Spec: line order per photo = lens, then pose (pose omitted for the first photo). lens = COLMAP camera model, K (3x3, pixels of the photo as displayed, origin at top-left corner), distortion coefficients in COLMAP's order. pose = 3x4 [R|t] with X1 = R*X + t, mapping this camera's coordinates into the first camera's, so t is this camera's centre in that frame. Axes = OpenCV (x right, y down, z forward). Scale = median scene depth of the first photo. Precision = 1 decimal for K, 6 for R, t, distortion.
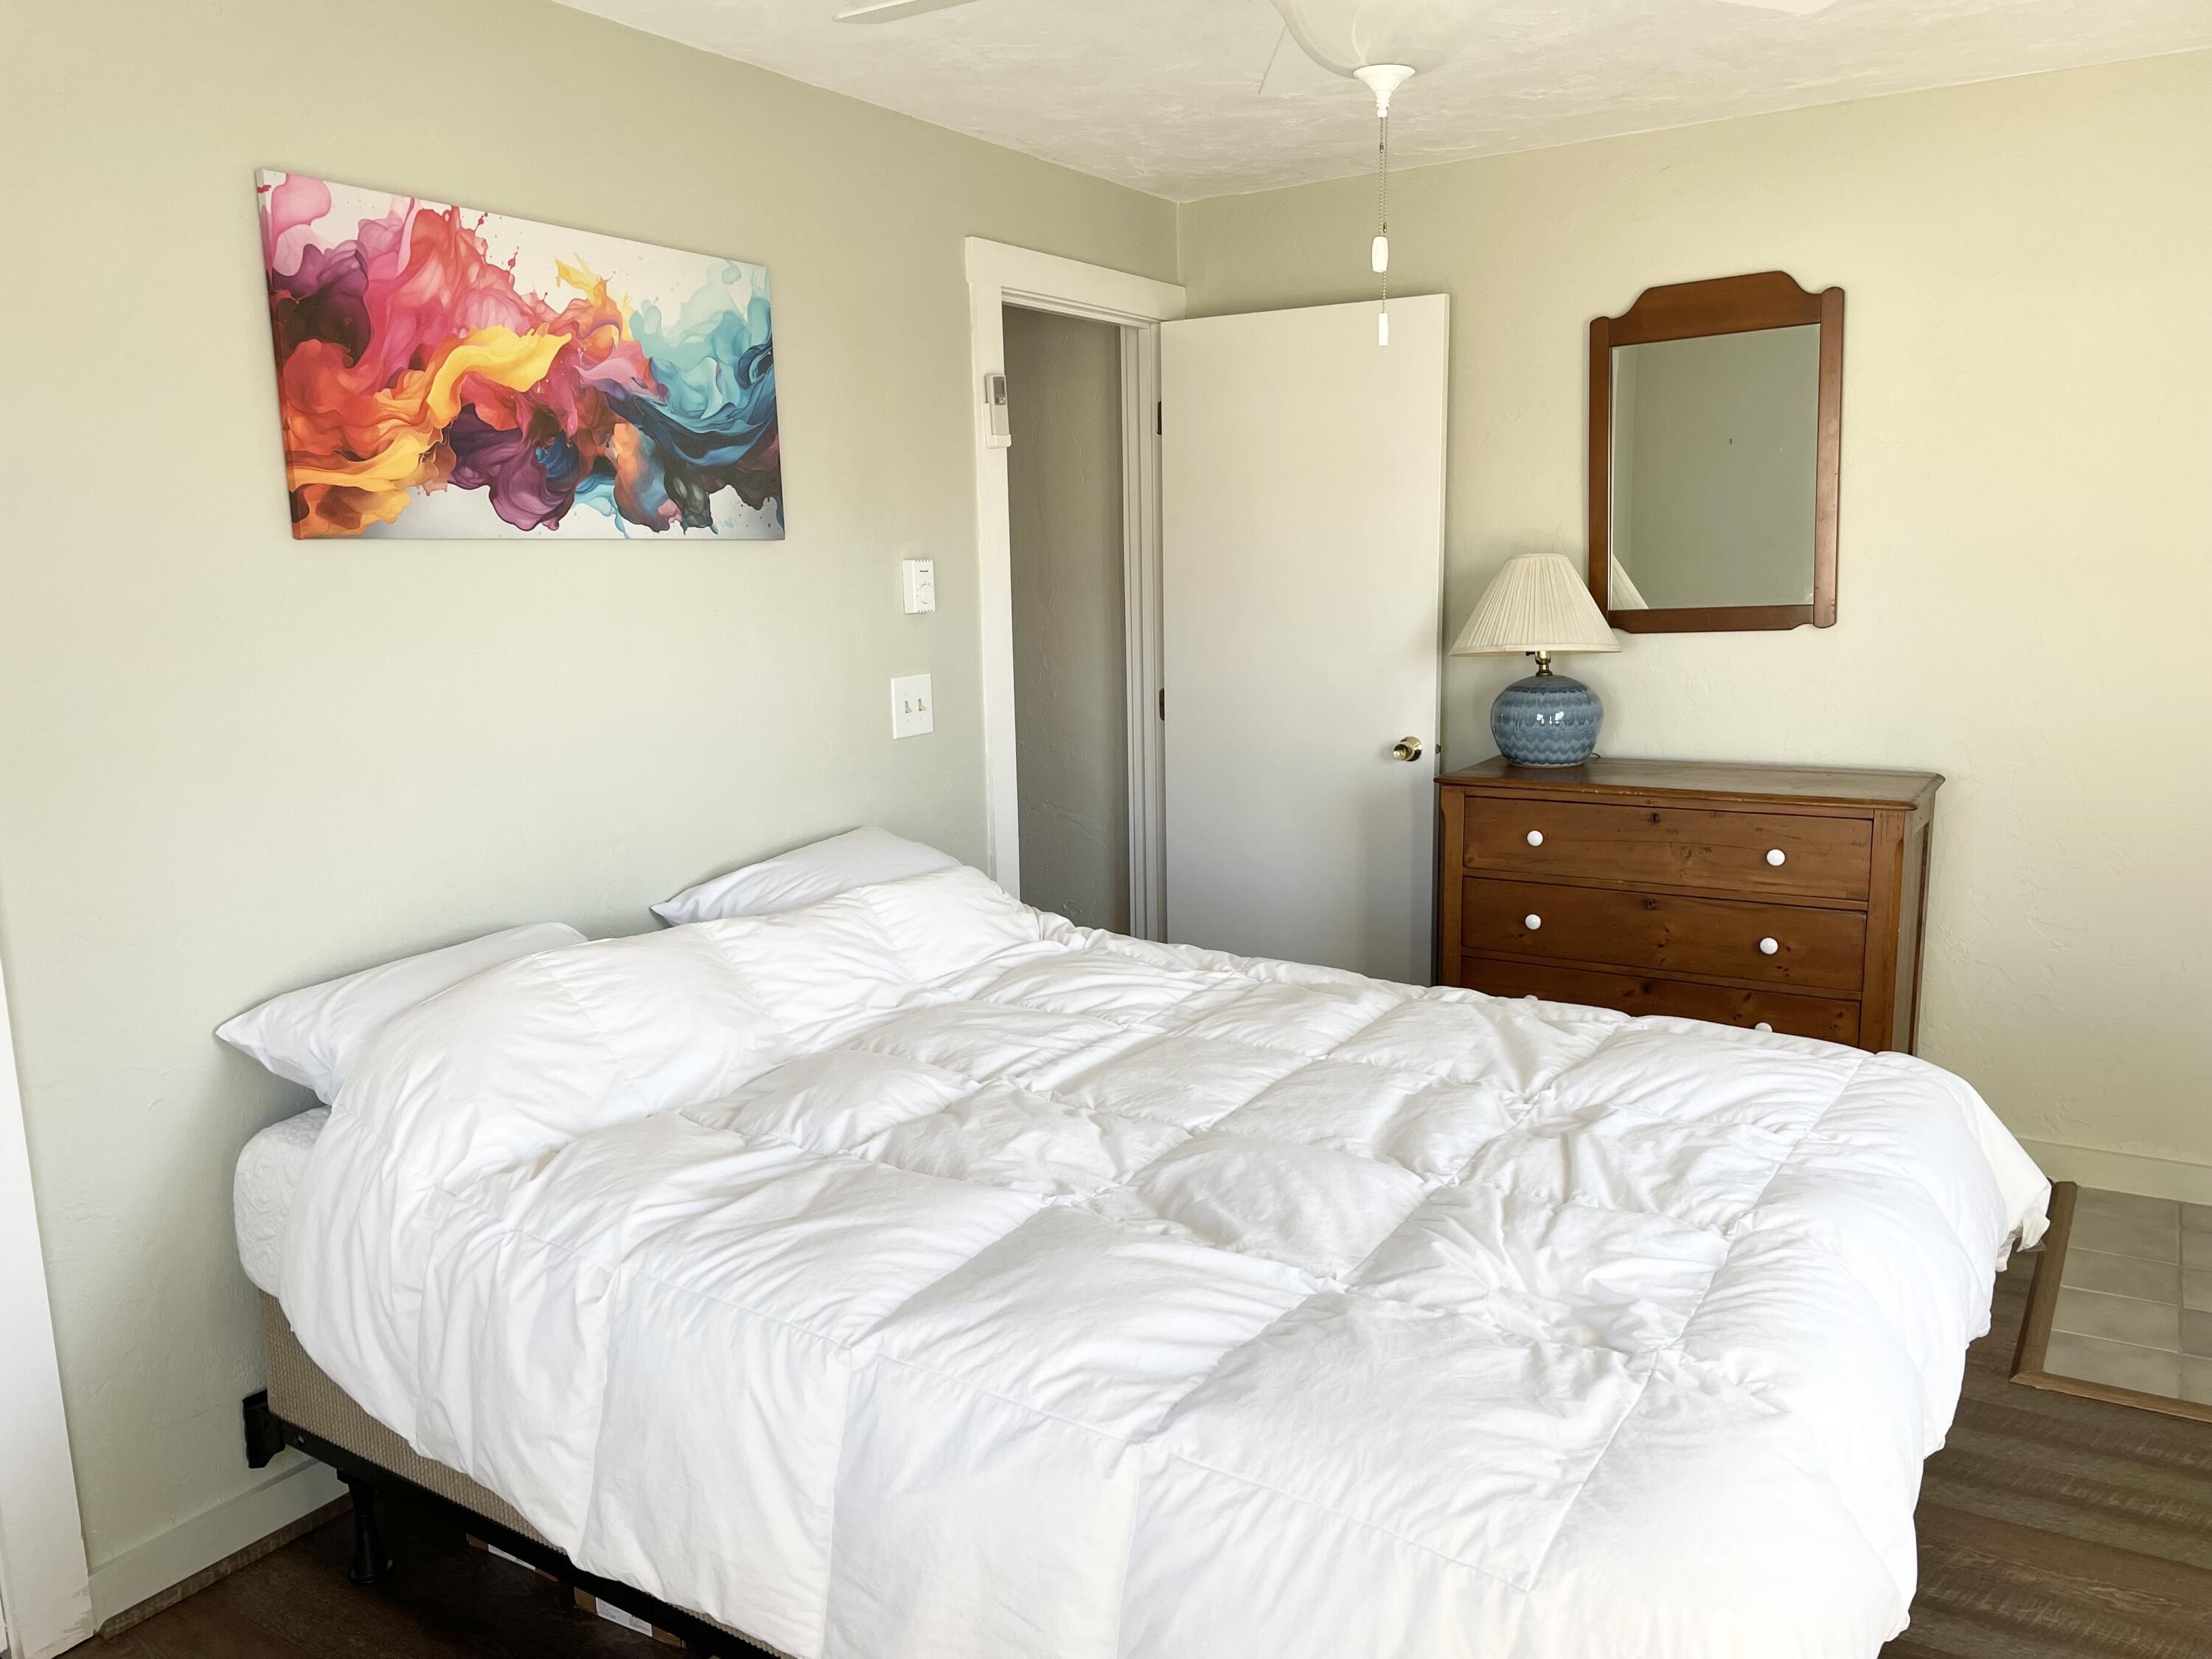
lens RADIAL K [[1648.9, 0, 1092.5], [0, 1648.9, 834.8], [0, 0, 1]] dist [0.087854, -0.112710]
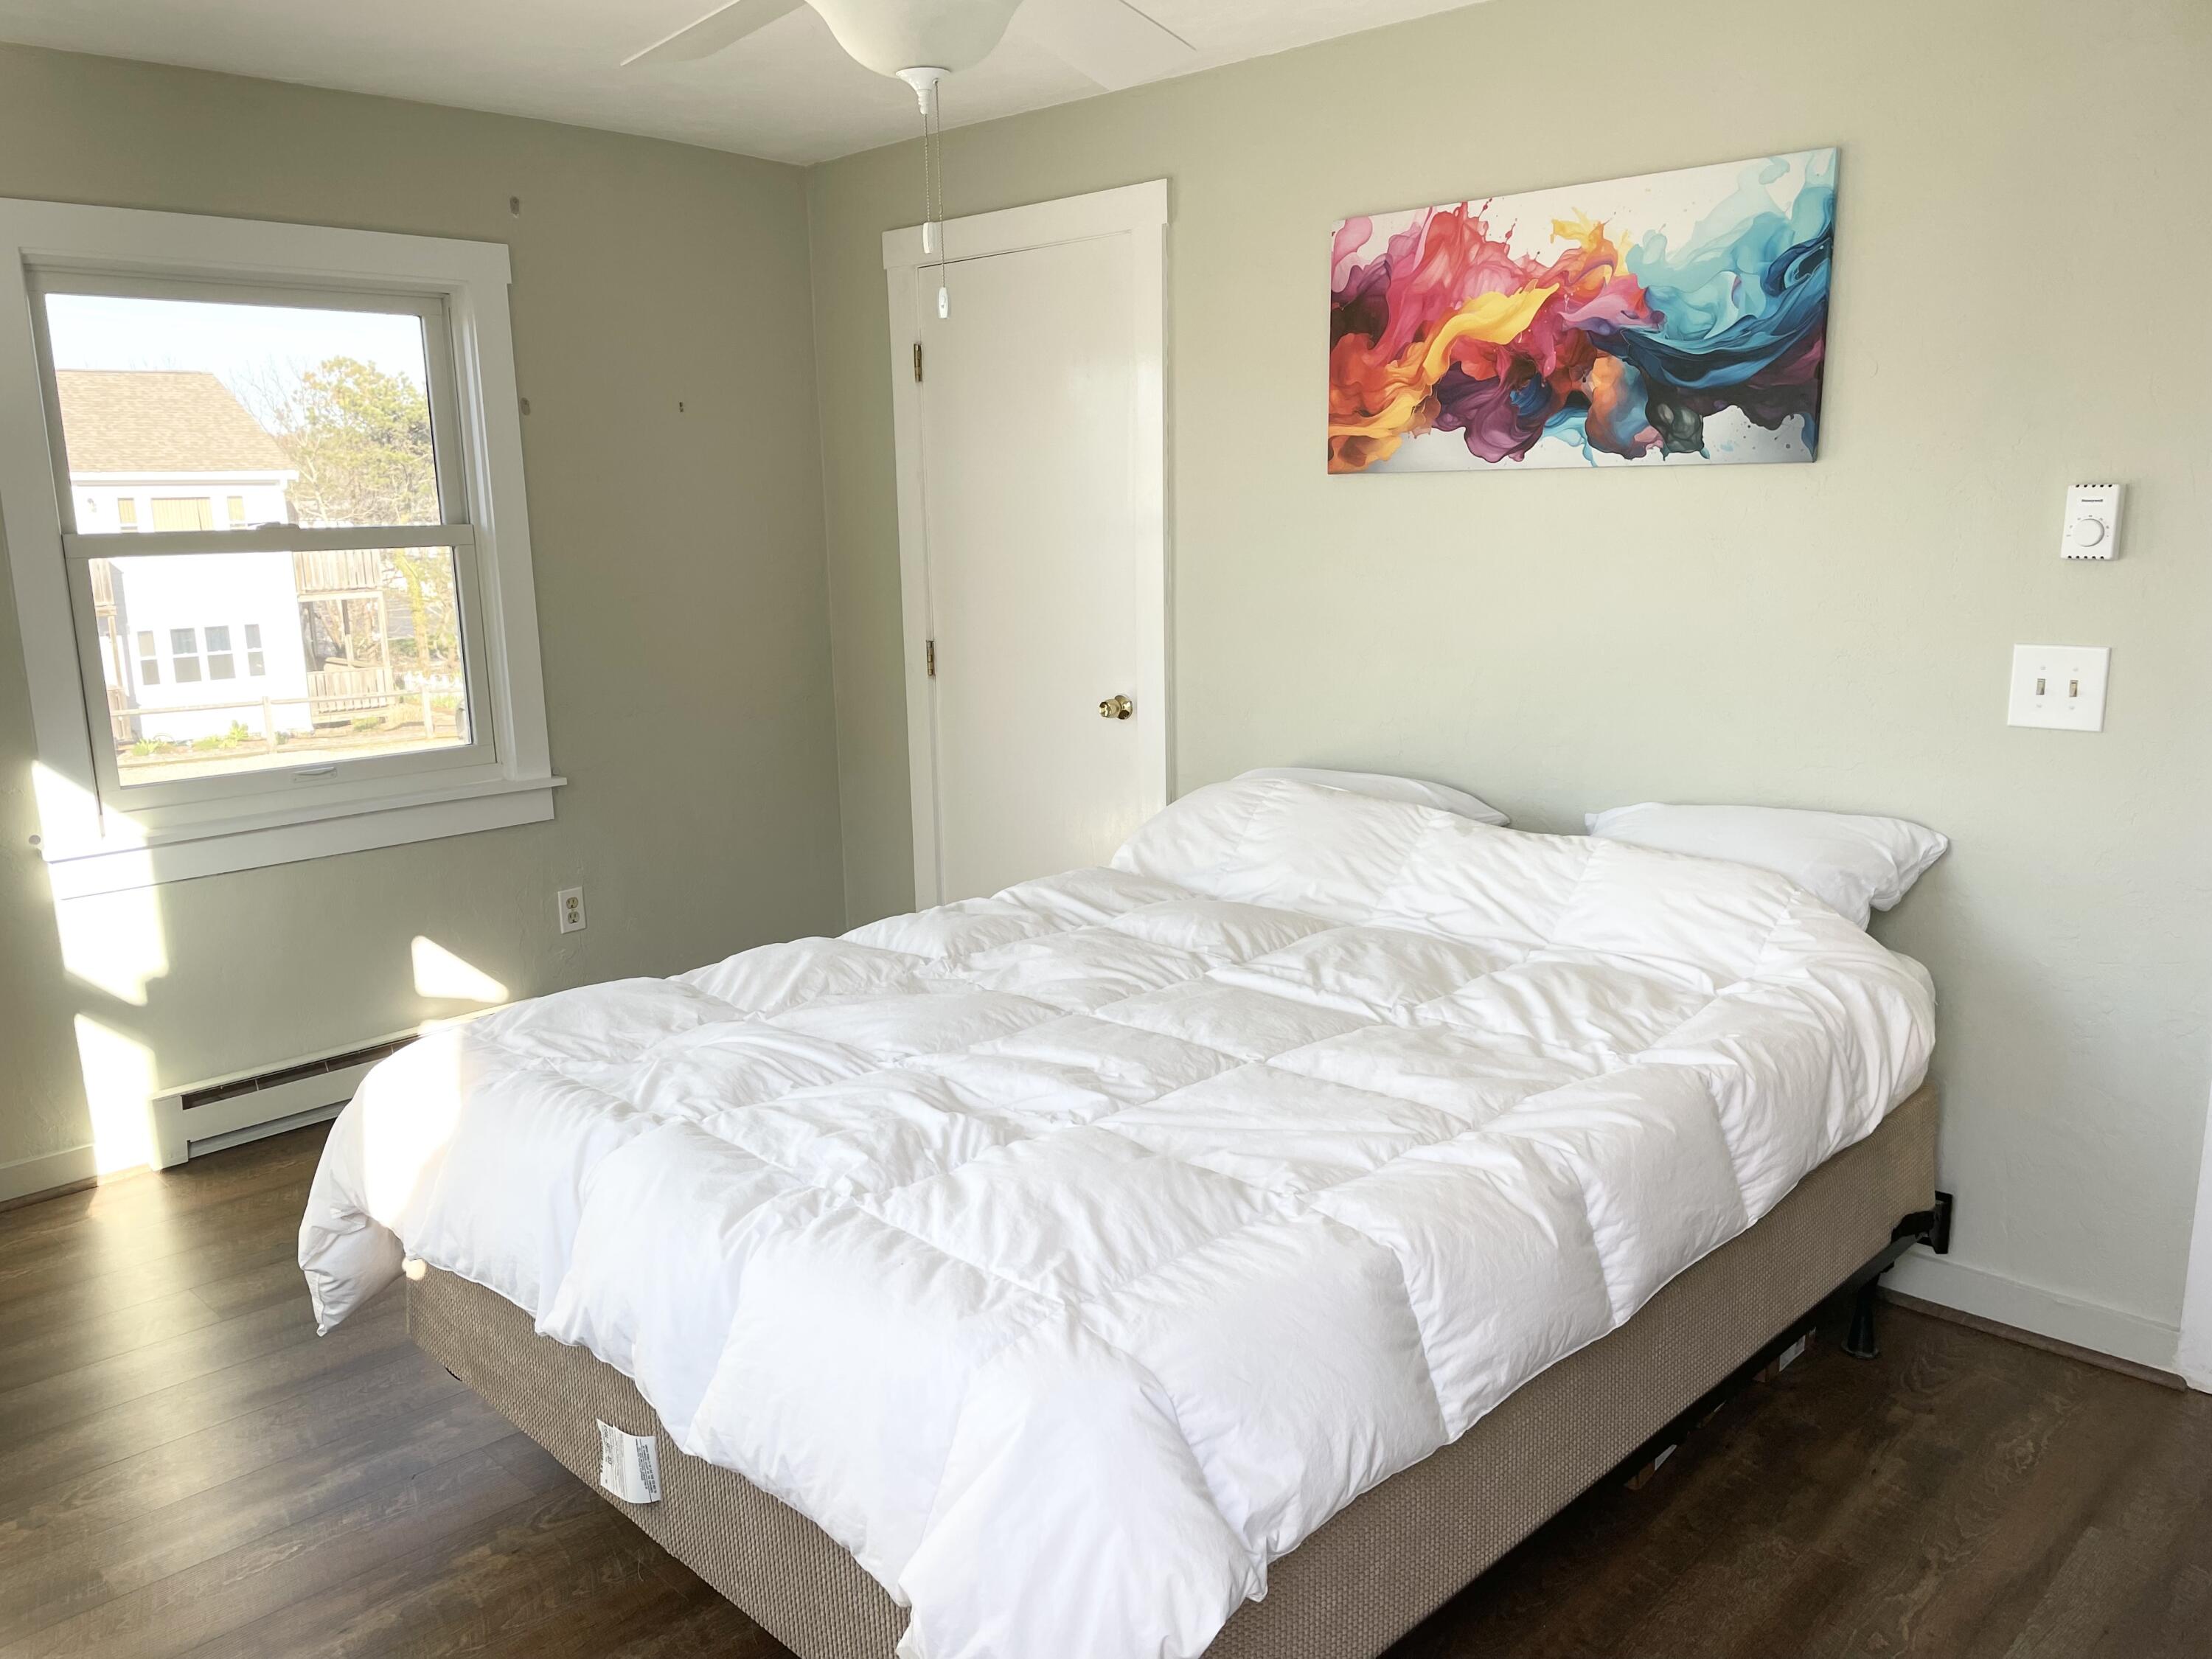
lens RADIAL K [[1648.9, 0, 1083.3], [0, 1648.9, 841.5], [0, 0, 1]] dist [0.087854, -0.112710]
pose [[-0.192716, 0.226057, -0.954861, 0.915738], [-0.147484, 0.955375, 0.255944, -0.184020], [0.970108, 0.190151, -0.150776, 0.941809]]
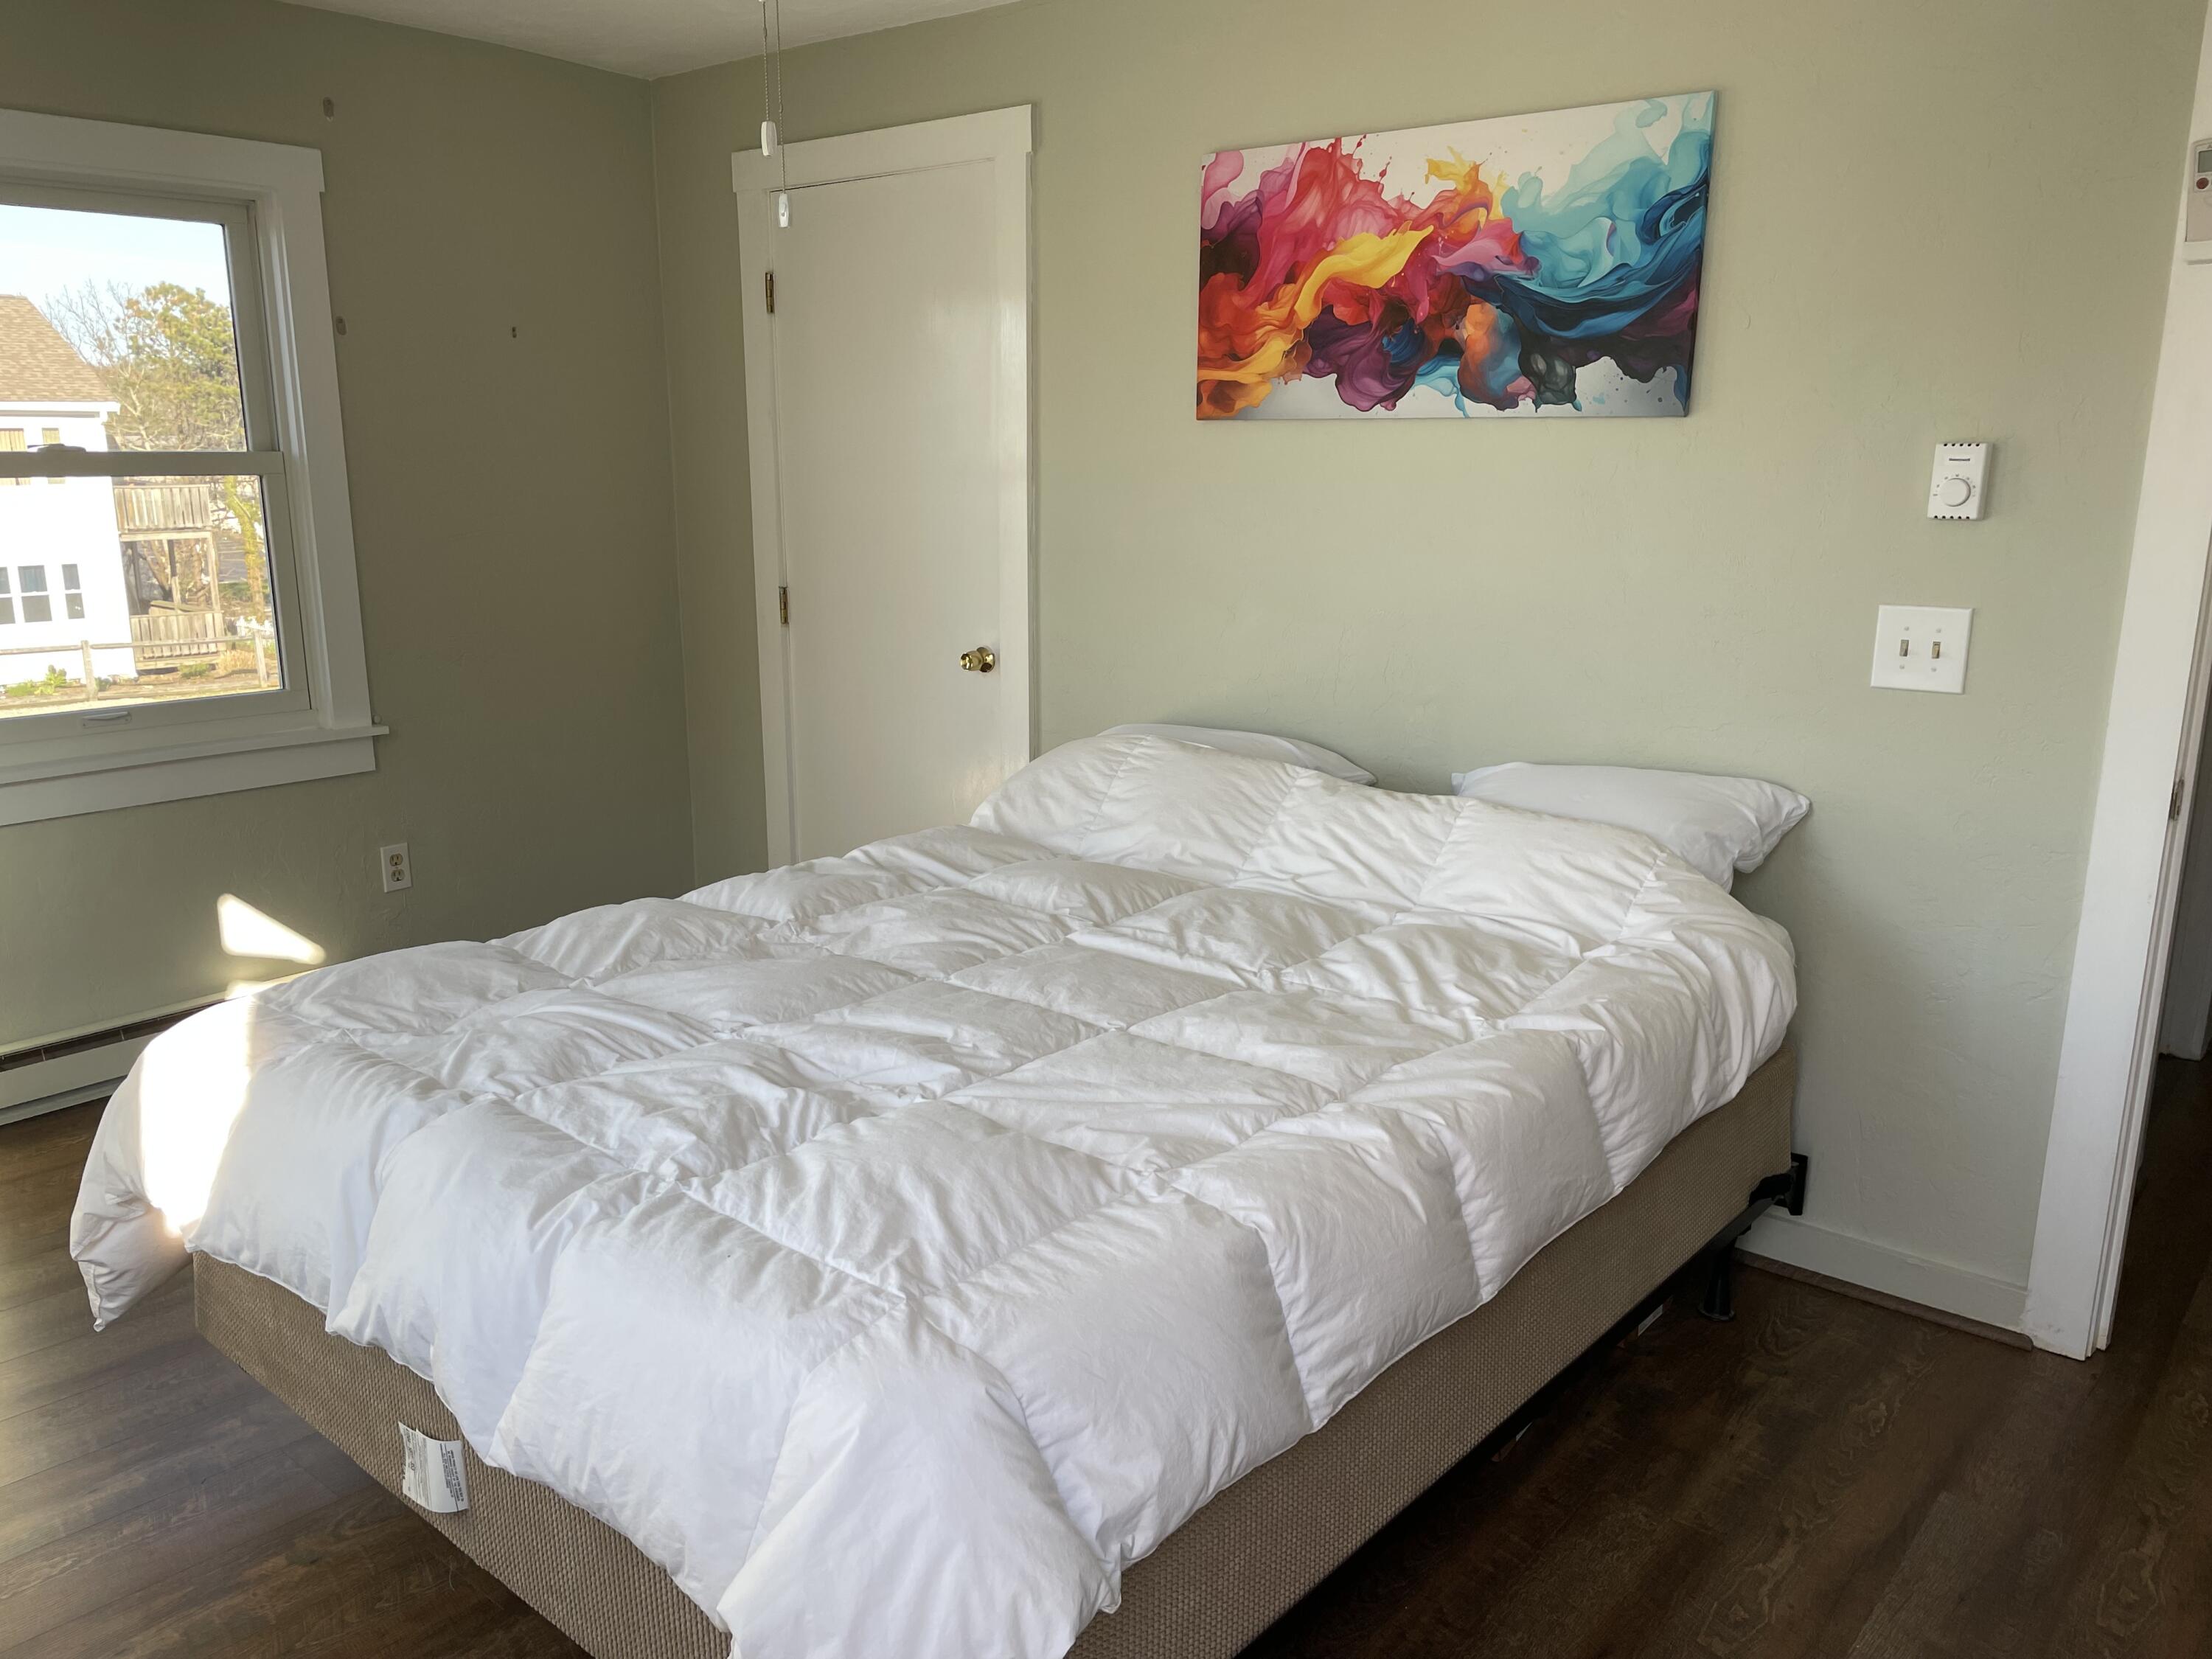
lens RADIAL K [[1648.9, 0, 1080.4], [0, 1648.9, 843.8], [0, 0, 1]] dist [0.087854, -0.112710]
pose [[-0.118738, 0.250507, -0.960806, 0.871552], [-0.173339, 0.947562, 0.268476, -0.172589], [0.977678, 0.198424, -0.069089, 0.941687]]
